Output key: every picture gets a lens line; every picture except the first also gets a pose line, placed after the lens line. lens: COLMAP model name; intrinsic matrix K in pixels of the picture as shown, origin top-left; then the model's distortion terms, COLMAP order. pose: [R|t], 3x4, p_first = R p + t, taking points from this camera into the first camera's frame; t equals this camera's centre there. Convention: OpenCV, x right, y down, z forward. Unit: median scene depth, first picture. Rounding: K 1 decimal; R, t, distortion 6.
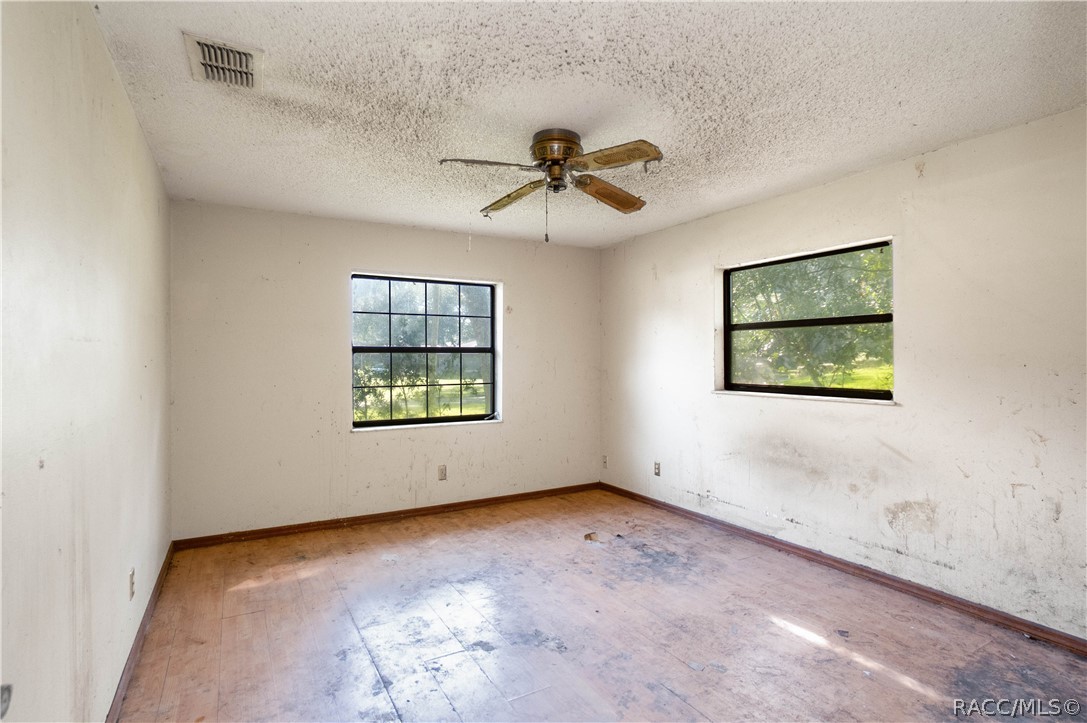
lens RADIAL K [[526.9, 0, 541.0], [0, 526.9, 359.3], [0, 0, 1]] dist [-0.036540, 0.016663]
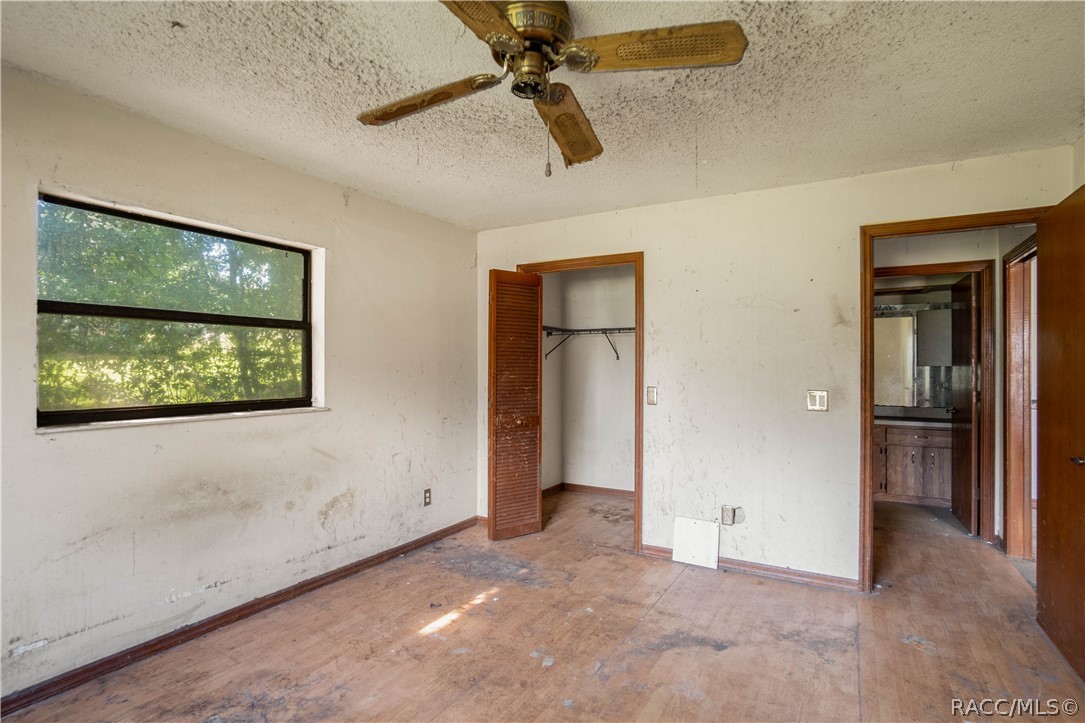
lens RADIAL K [[525.9, 0, 539.9], [0, 525.9, 364.2], [0, 0, 1]] dist [-0.036540, 0.016663]
pose [[-0.467403, 0.003423, 0.884038, -0.447387], [-0.001108, 0.999989, -0.004458, -0.000652], [-0.884044, -0.003064, -0.467394, 1.091774]]
